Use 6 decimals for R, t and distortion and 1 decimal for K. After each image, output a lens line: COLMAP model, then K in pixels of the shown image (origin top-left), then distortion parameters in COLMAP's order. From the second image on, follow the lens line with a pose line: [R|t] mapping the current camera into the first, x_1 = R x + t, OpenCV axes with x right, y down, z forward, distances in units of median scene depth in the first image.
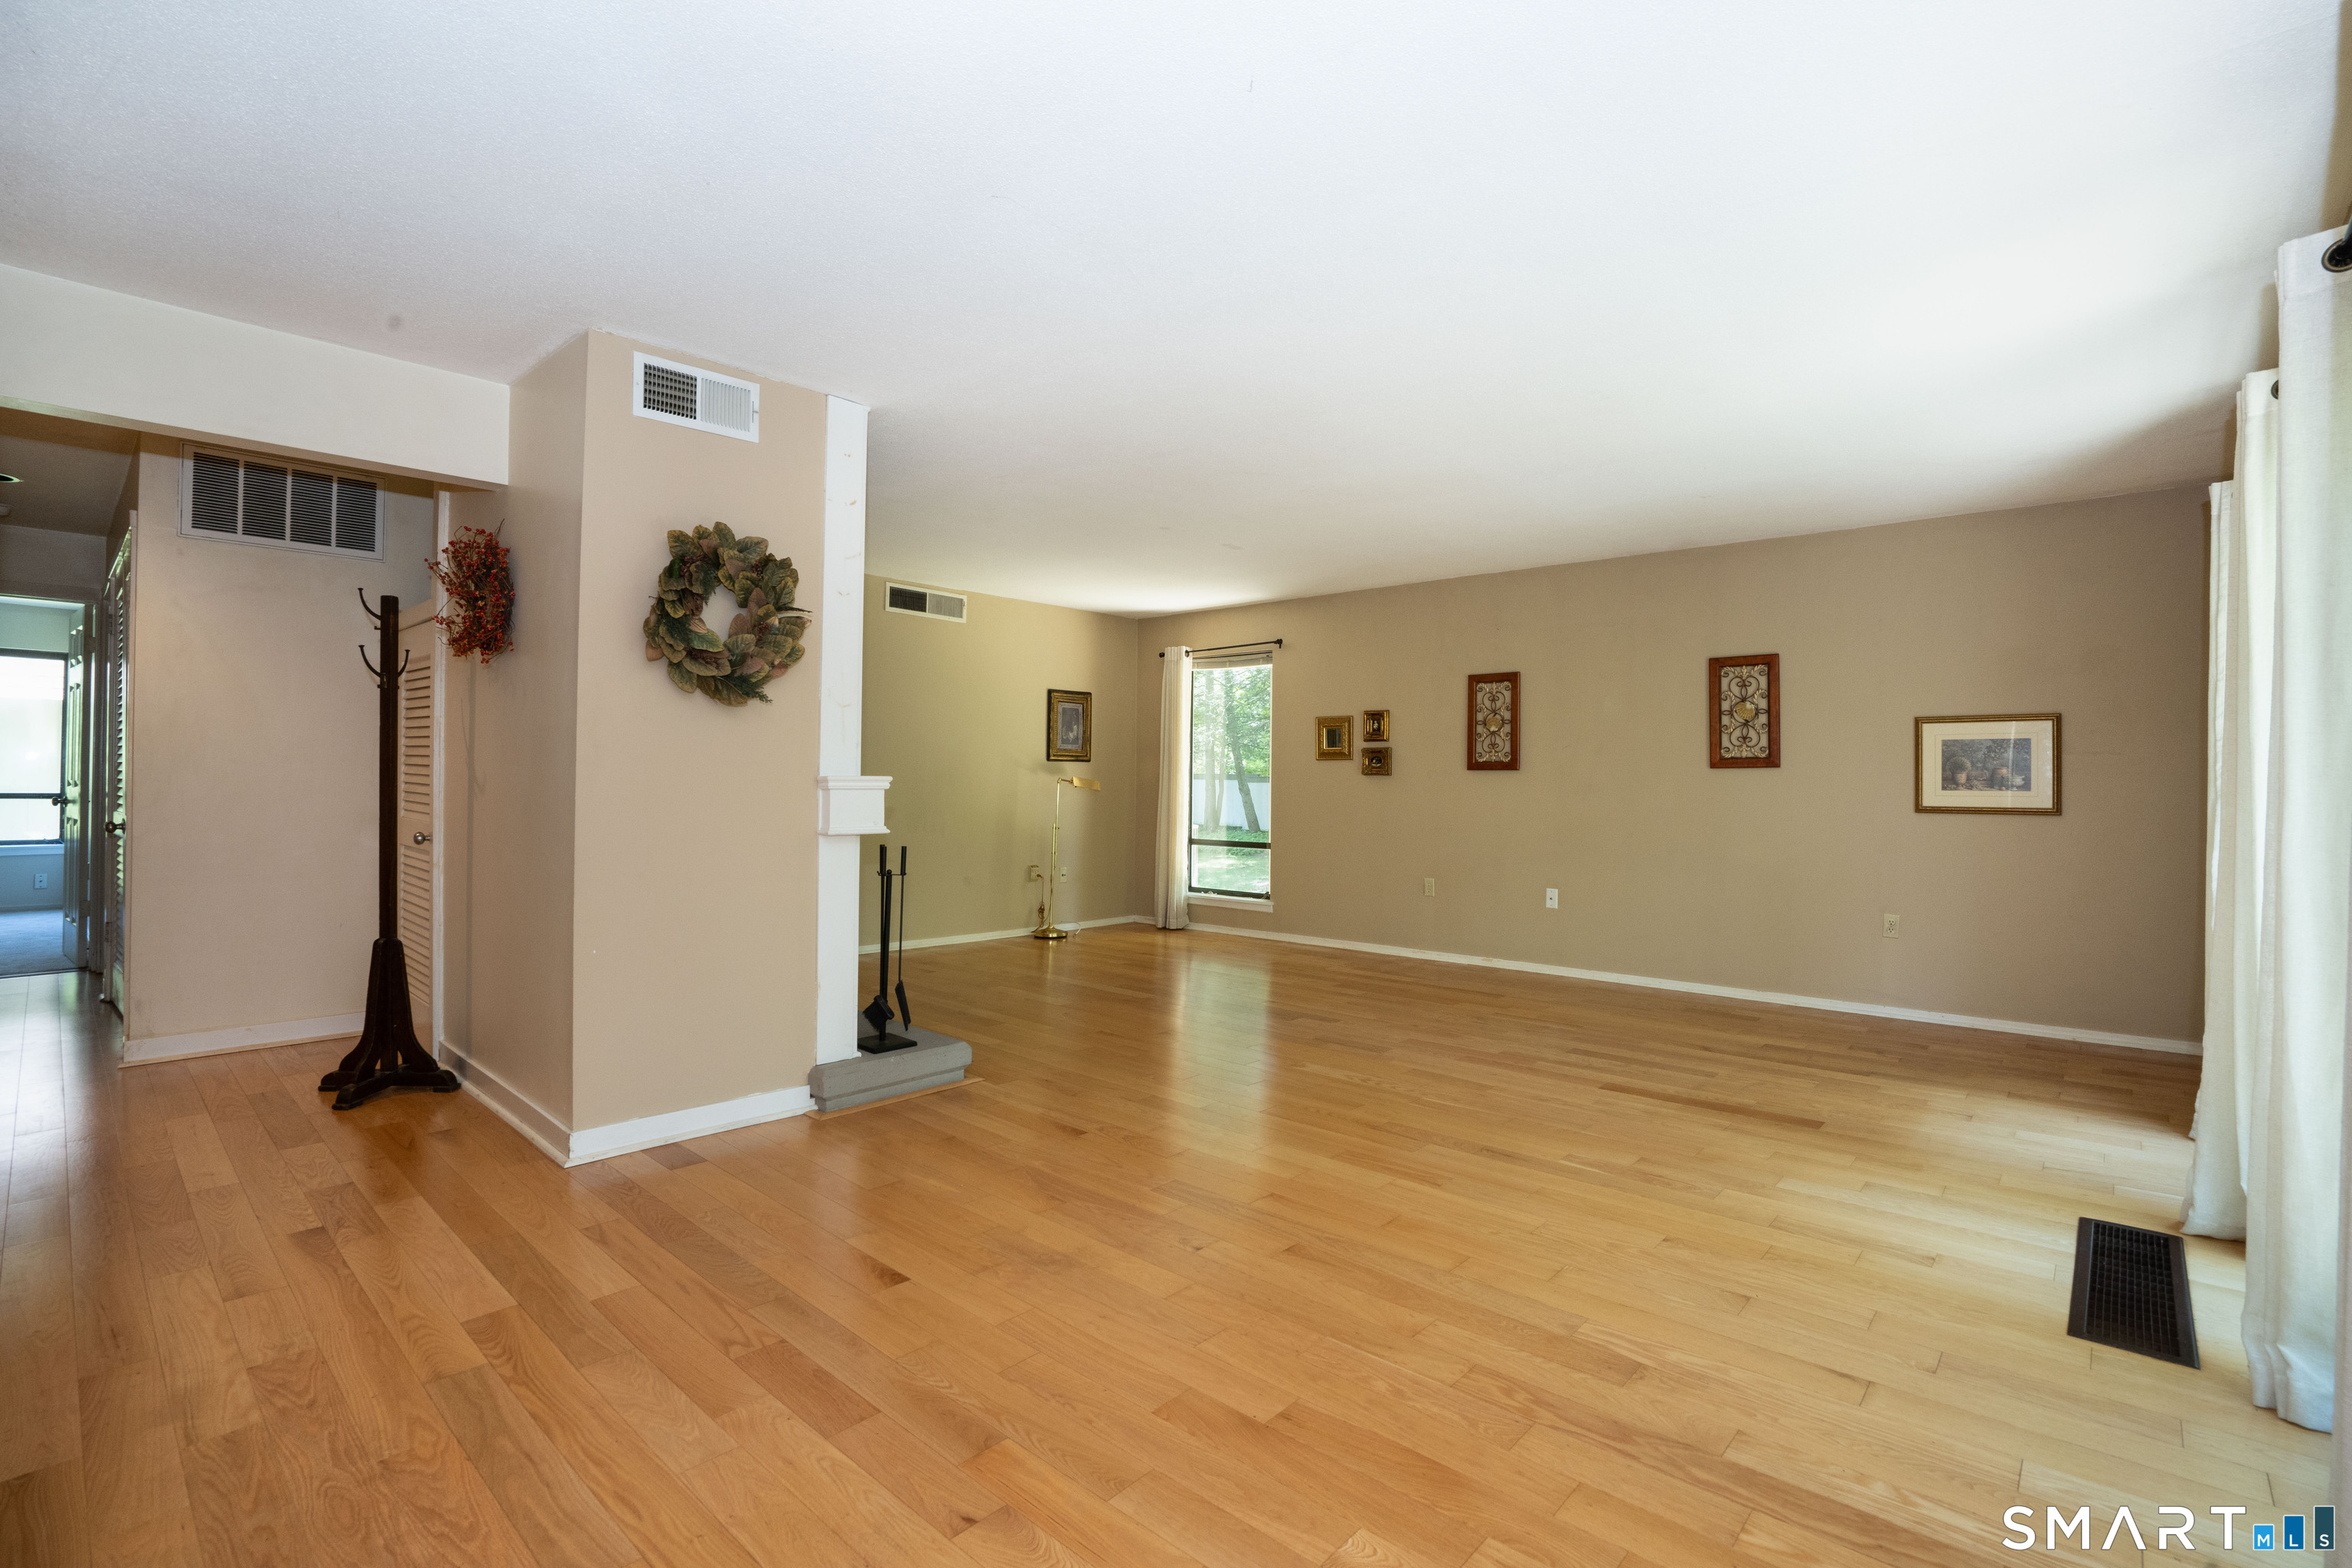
lens RADIAL K [[1080.6, 0, 1157.7], [0, 1080.6, 764.6], [0, 0, 1]] dist [-0.052090, 0.014041]
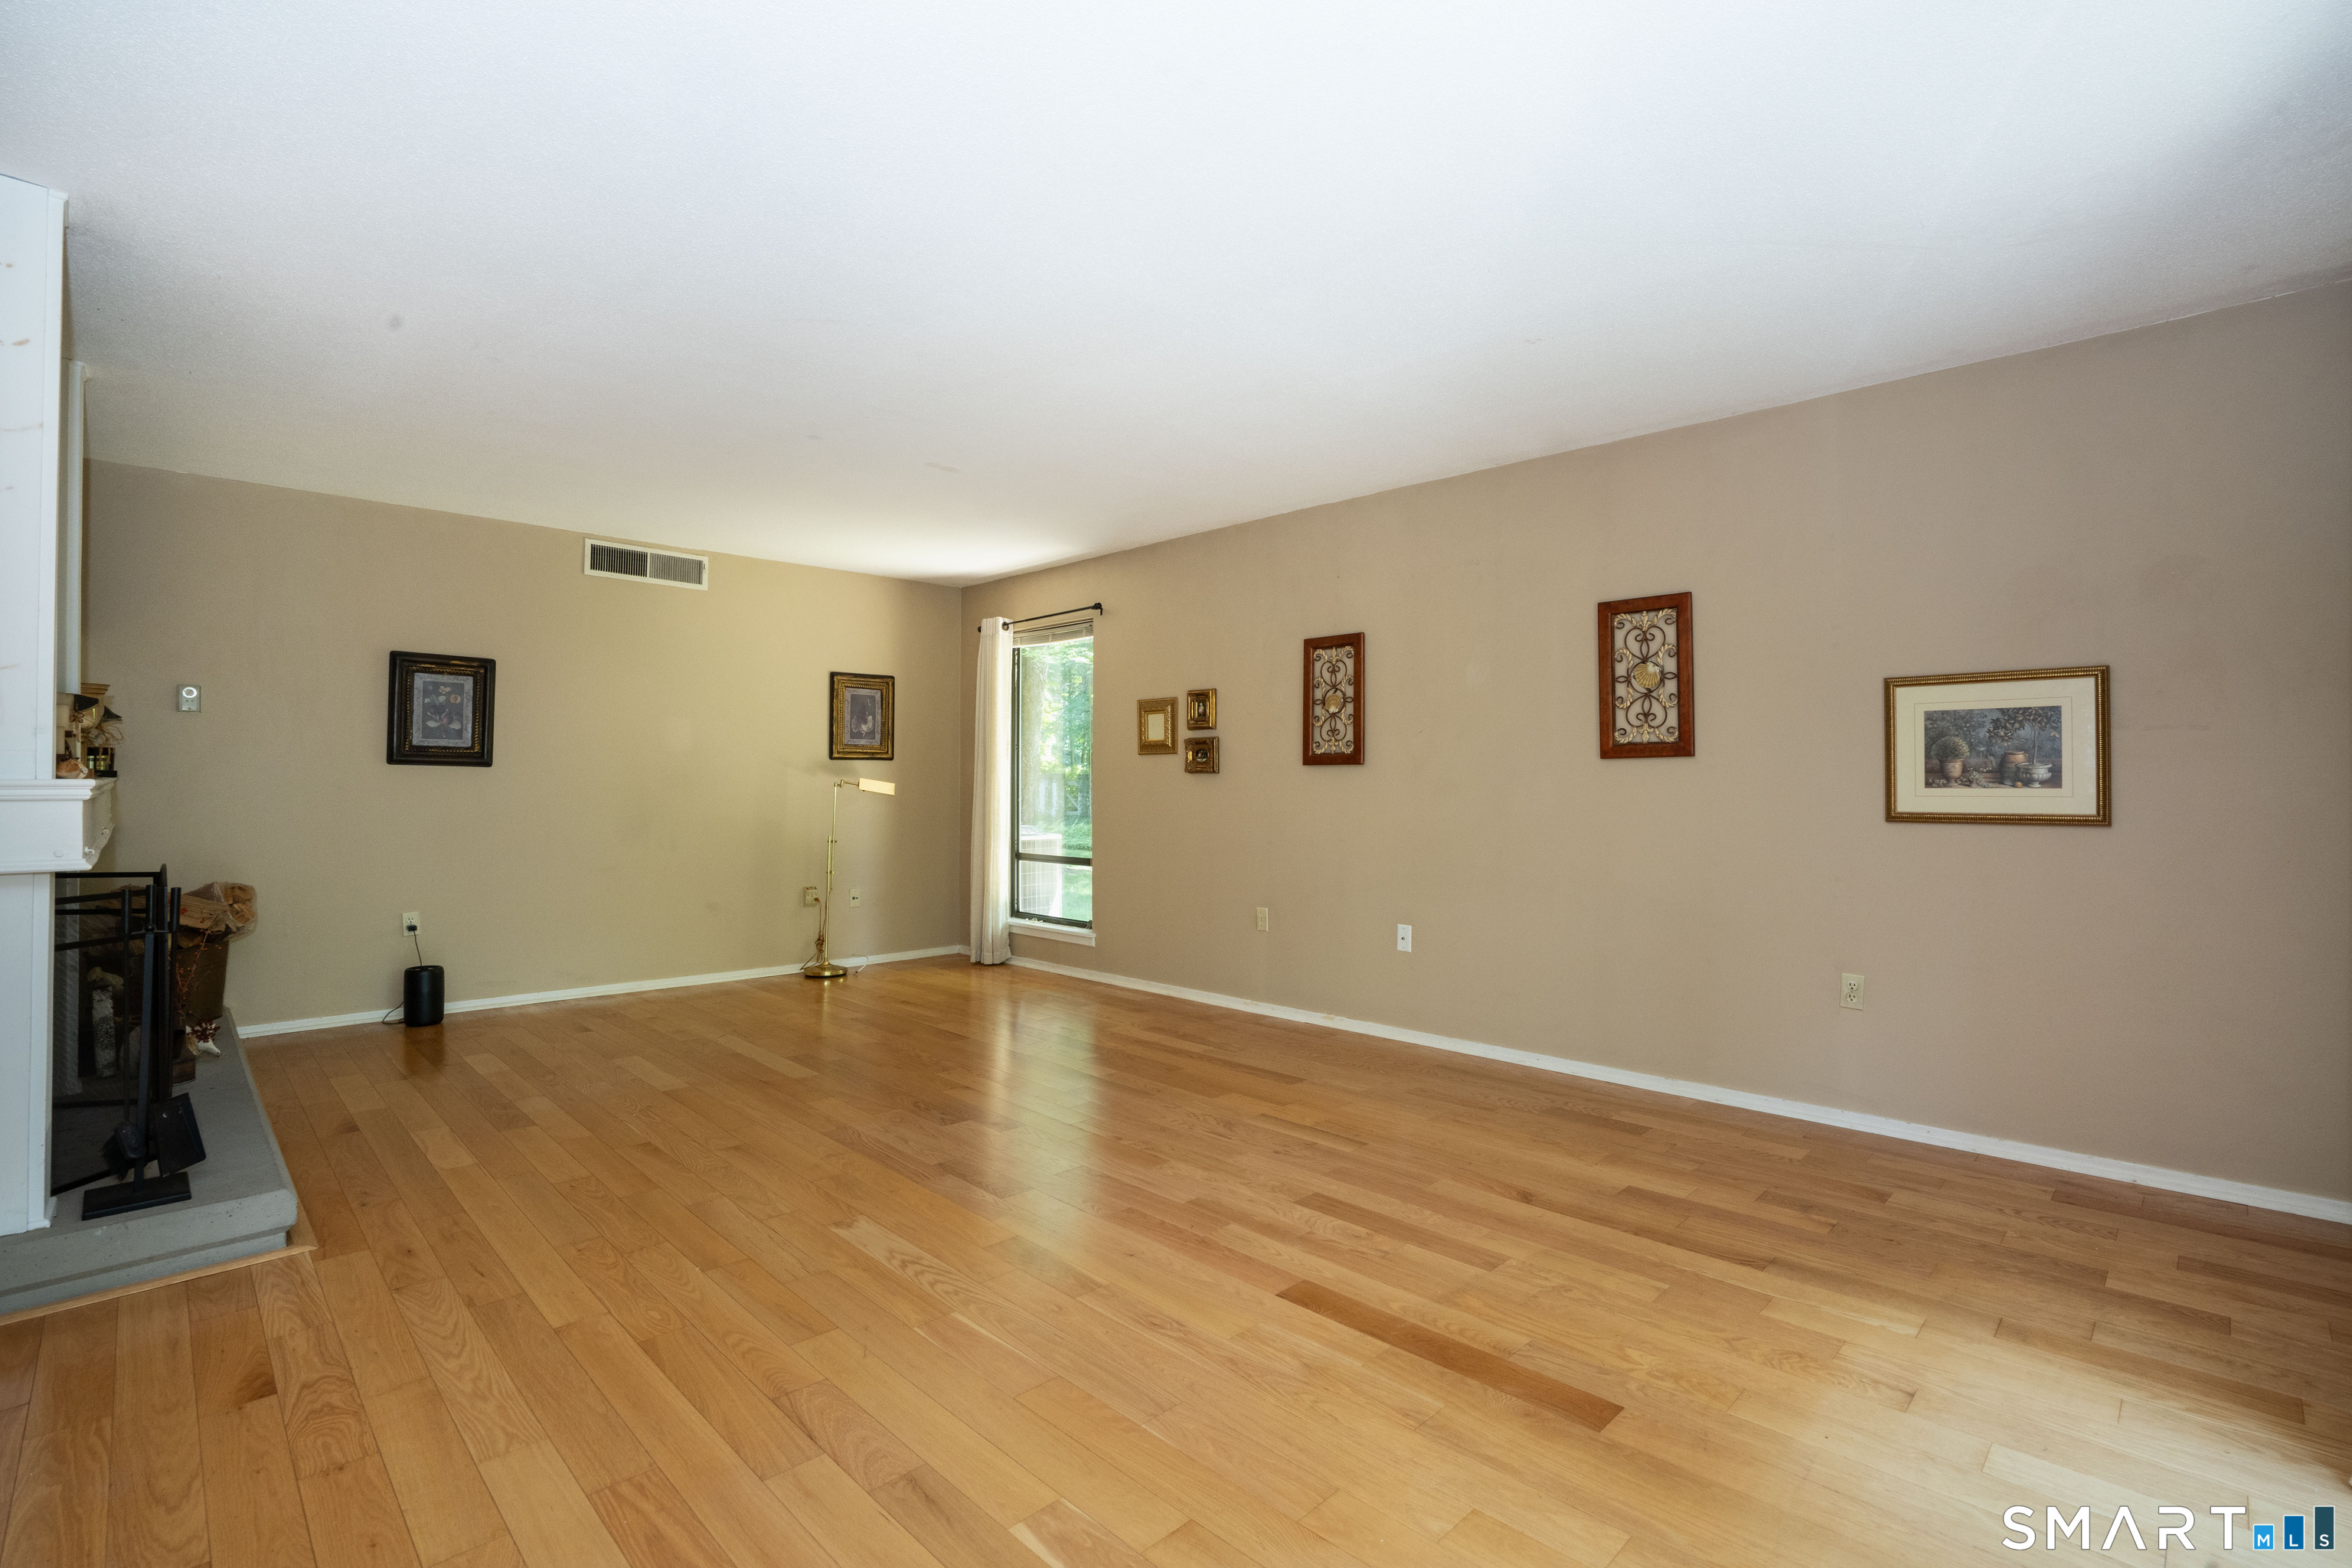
lens RADIAL K [[1080.6, 0, 1153.7], [0, 1080.6, 761.4], [0, 0, 1]] dist [-0.052090, 0.014041]
pose [[0.998449, -0.009420, -0.054873, 0.297353], [0.009204, 0.999949, -0.004188, 0.006127], [0.054910, 0.003677, 0.998485, 0.313698]]
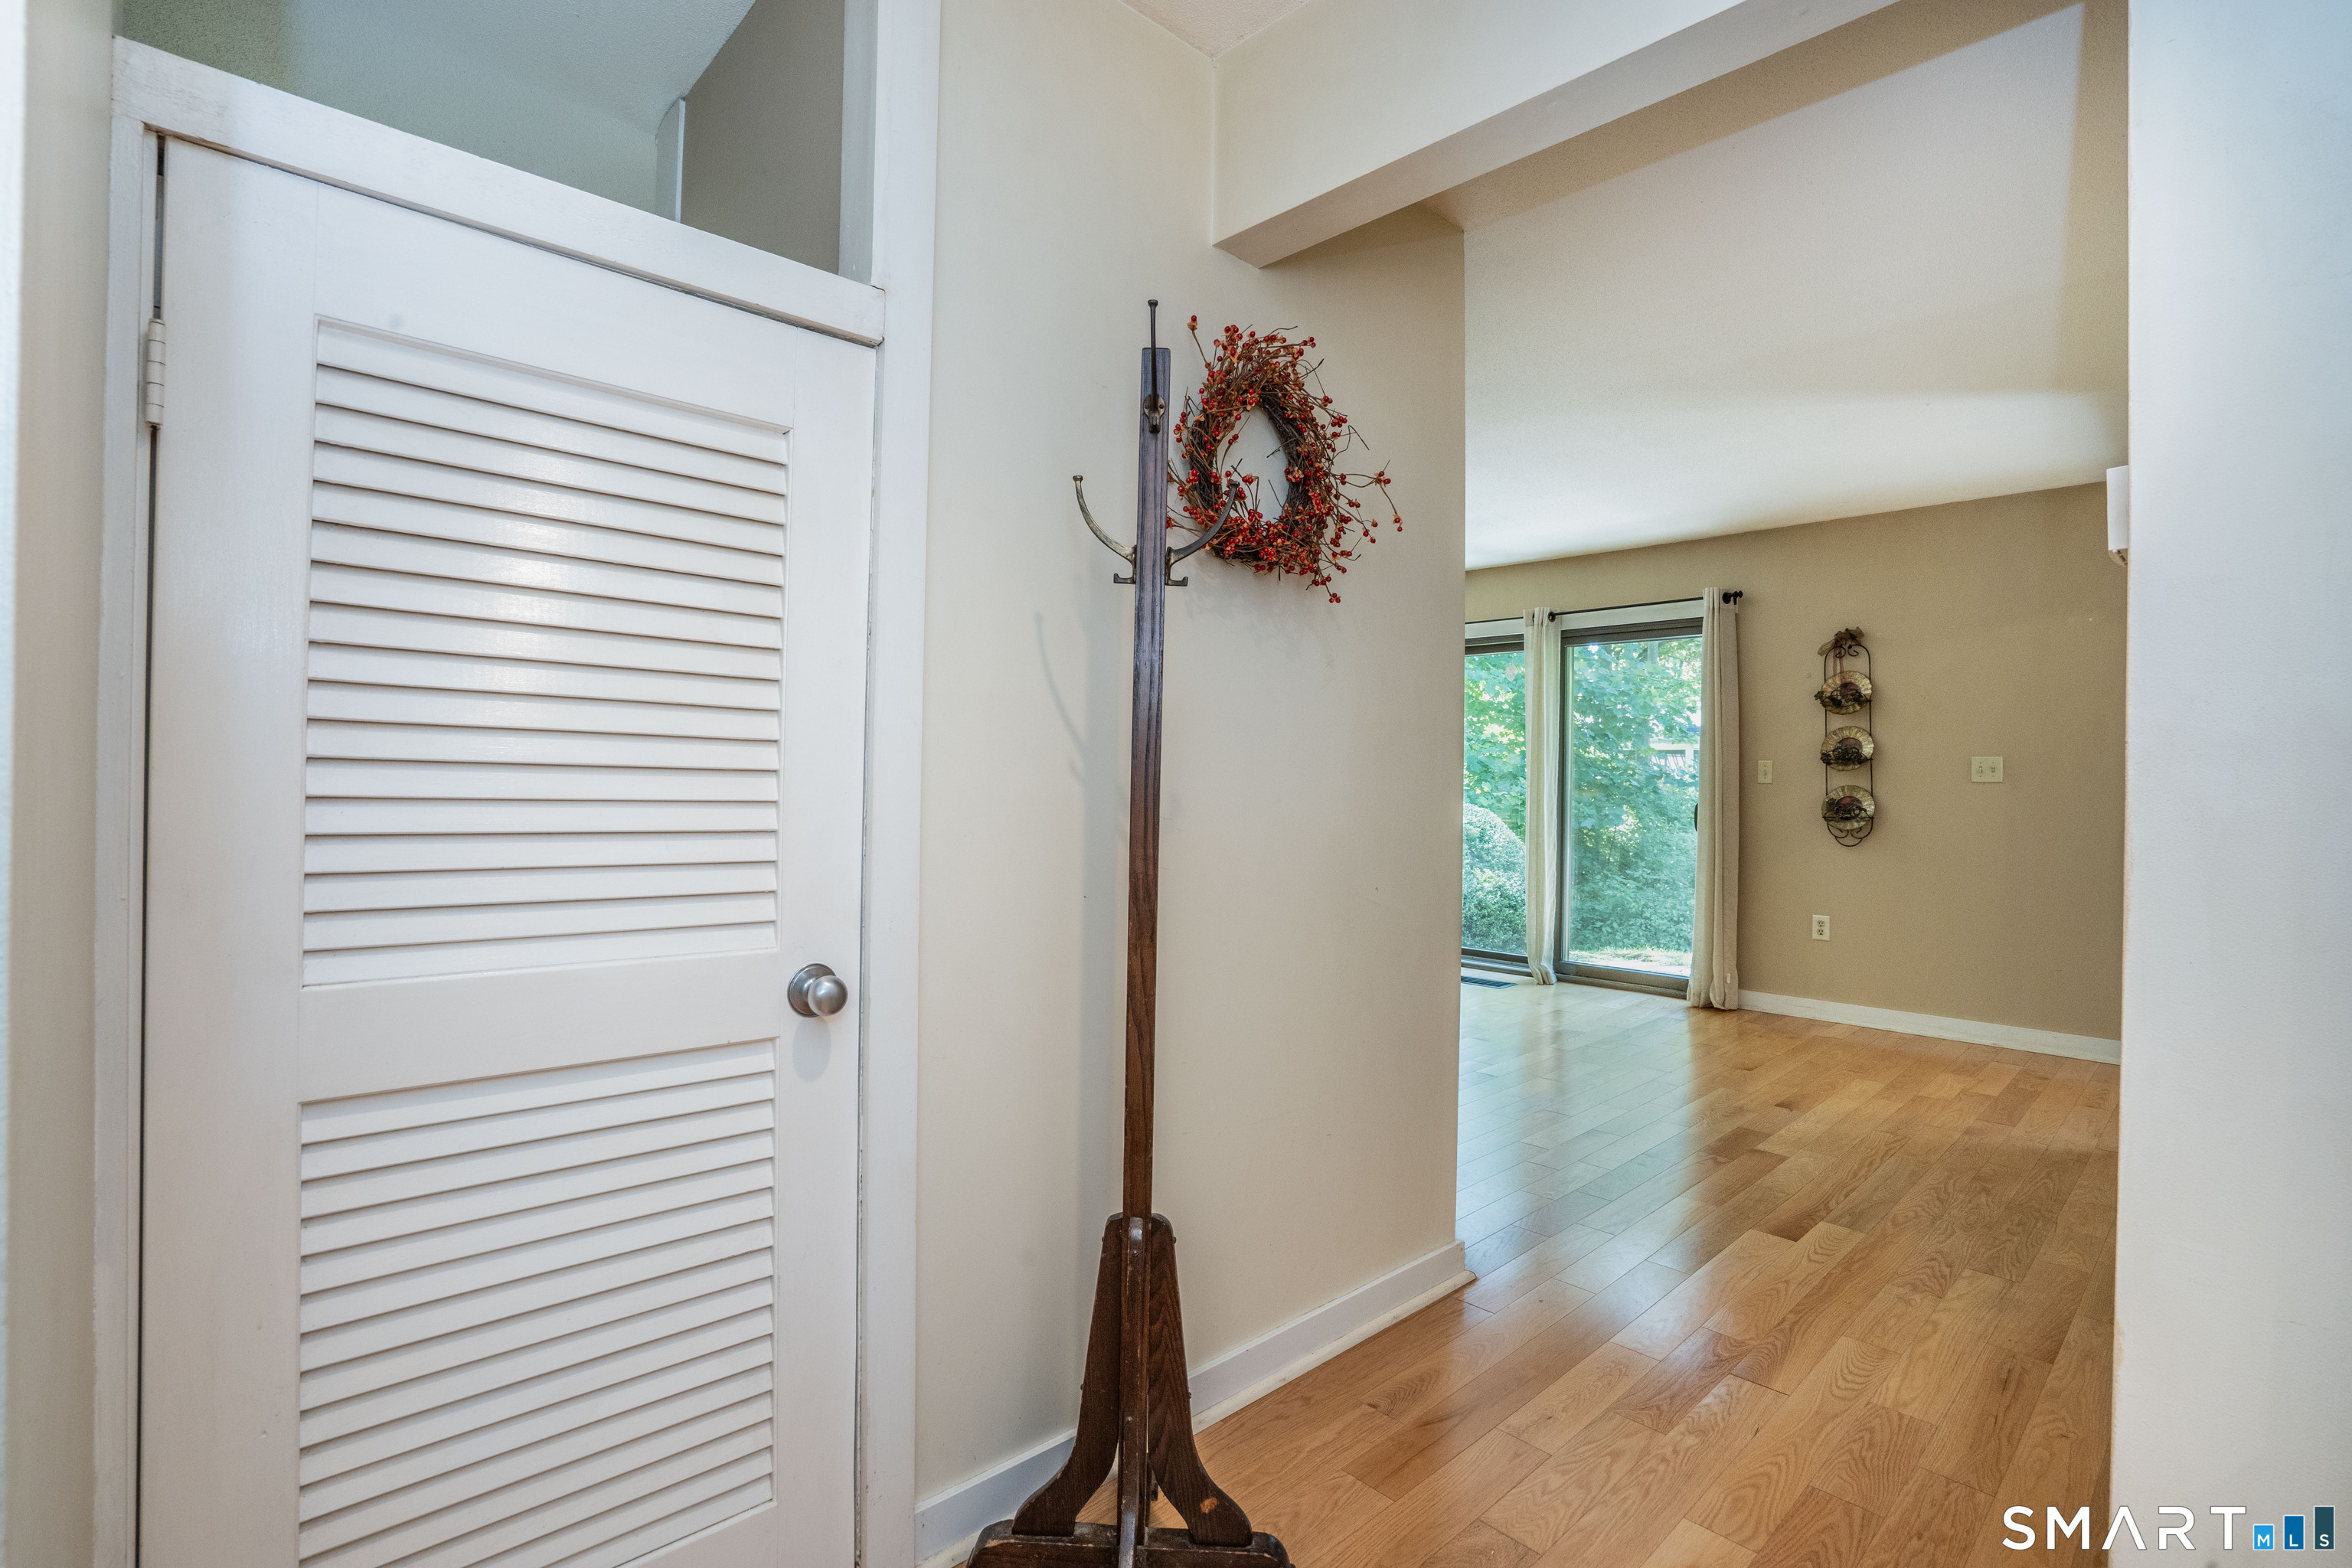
lens RADIAL K [[1080.6, 0, 1187.0], [0, 1080.6, 772.9], [0, 0, 1]] dist [-0.052090, 0.014041]
pose [[0.070085, -0.008748, 0.997503, -0.812212], [-0.032363, 0.999415, 0.011039, -0.003795], [-0.997016, -0.033056, 0.069760, 0.685035]]
